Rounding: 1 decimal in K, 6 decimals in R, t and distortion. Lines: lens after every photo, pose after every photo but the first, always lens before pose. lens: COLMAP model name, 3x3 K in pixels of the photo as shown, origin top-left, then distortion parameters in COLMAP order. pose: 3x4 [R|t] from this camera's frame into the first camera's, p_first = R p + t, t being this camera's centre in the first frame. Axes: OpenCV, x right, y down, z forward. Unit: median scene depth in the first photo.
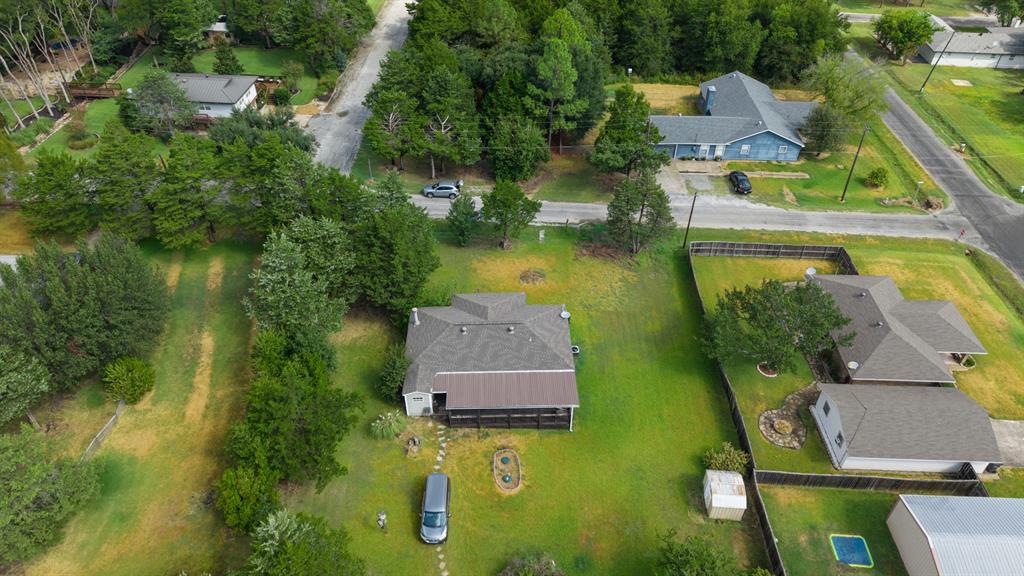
lens RADIAL K [[677.2, 0, 512.0], [0, 677.2, 288.0], [0, 0, 1]] dist [0.041272, -0.031953]
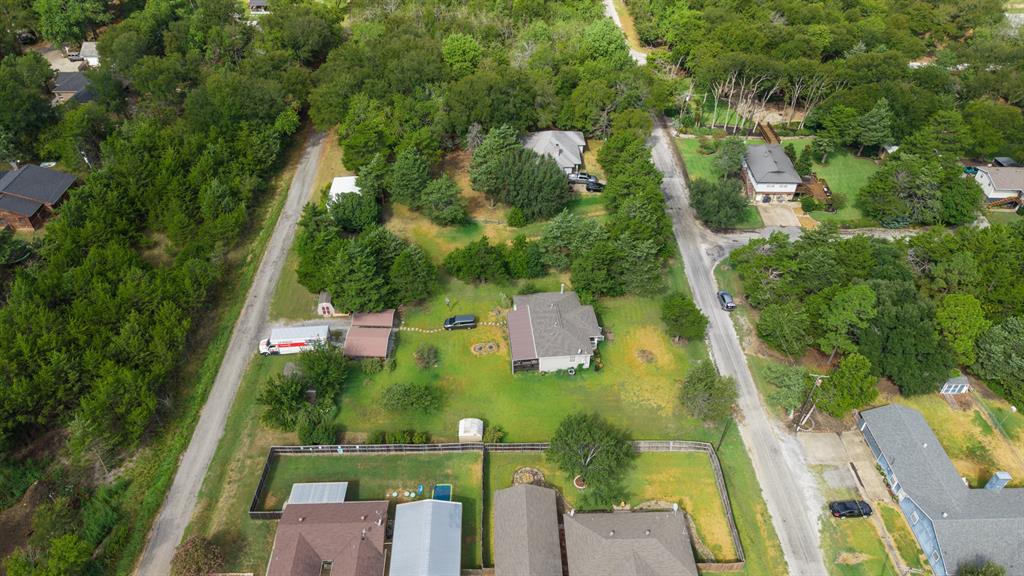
lens RADIAL K [[676.5, 0, 512.0], [0, 676.5, 288.0], [0, 0, 1]] dist [0.058755, -0.059794]
pose [[0.063384, 0.638784, -0.766771, 0.886040], [-0.646203, 0.611773, 0.456240, -0.500333], [0.760529, 0.466572, 0.451560, 0.061447]]
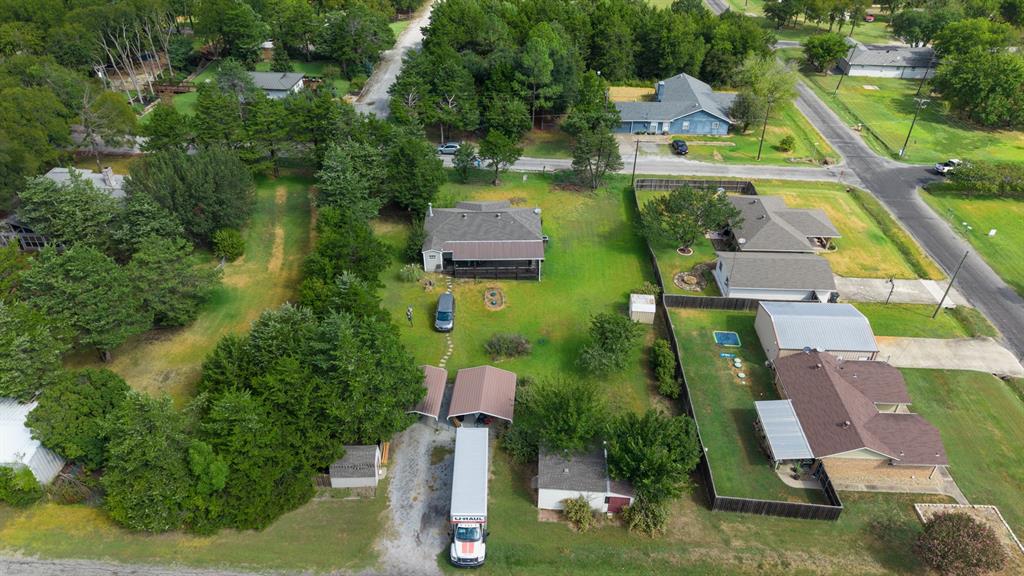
lens RADIAL K [[676.5, 0, 512.0], [0, 676.5, 288.0], [0, 0, 1]] dist [0.058755, -0.059794]
pose [[0.999992, 0.001658, -0.003741, 0.023042], [-0.001986, 0.995981, -0.089546, 0.238035], [0.003577, 0.089552, 0.995976, -0.273698]]
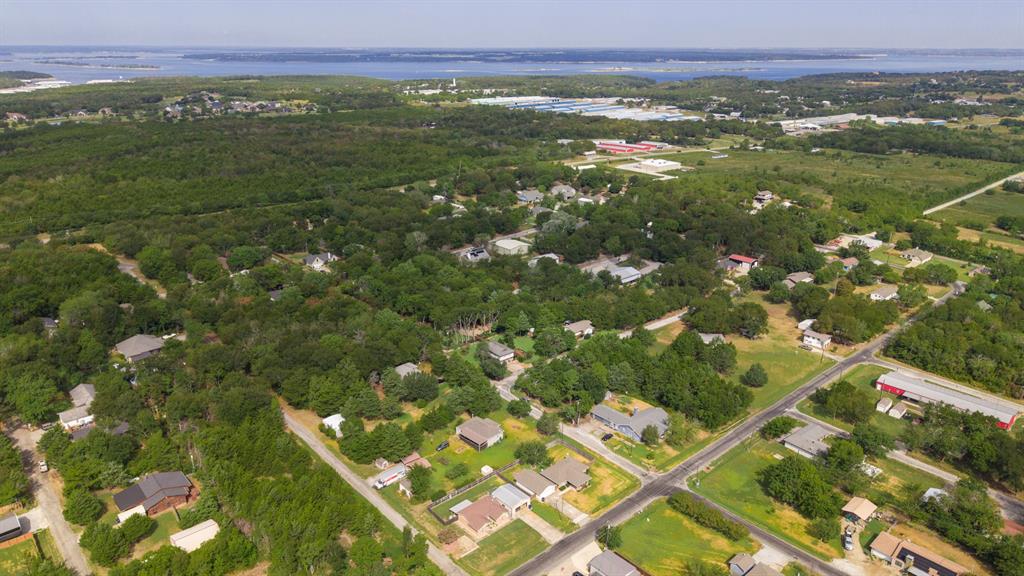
lens RADIAL K [[676.5, 0, 512.0], [0, 676.5, 288.0], [0, 0, 1]] dist [0.058755, -0.059794]
pose [[0.701897, 0.236761, -0.671777, 1.874917], [-0.461856, 0.869278, -0.176196, -0.014793], [0.542245, 0.433935, 0.719493, -1.557063]]
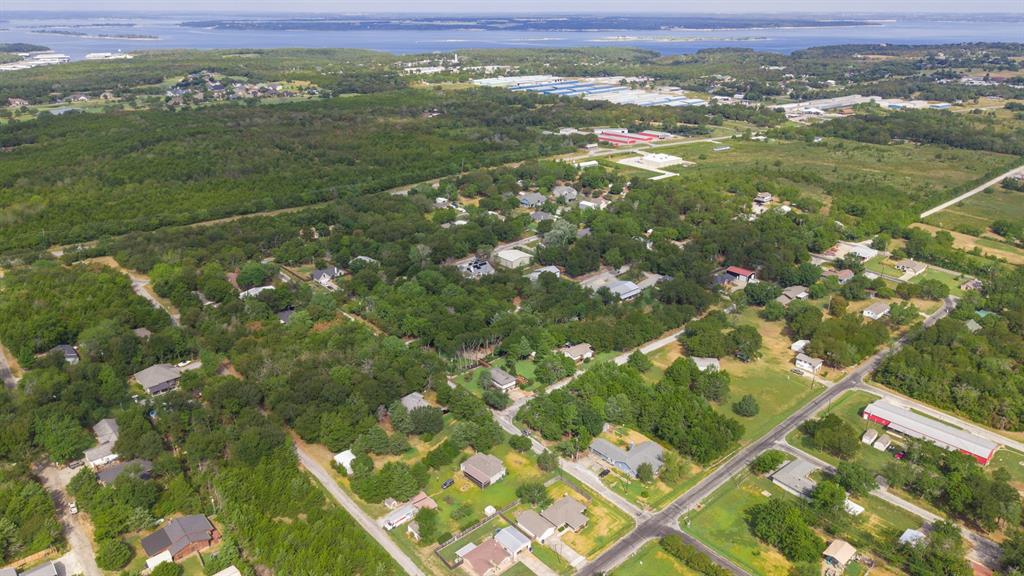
lens RADIAL K [[676.5, 0, 512.0], [0, 676.5, 288.0], [0, 0, 1]] dist [0.058755, -0.059794]
pose [[0.699556, 0.267198, -0.662742, 1.876334], [-0.461476, 0.877049, -0.133510, -0.292425], [0.545583, 0.399238, 0.736850, -1.786184]]
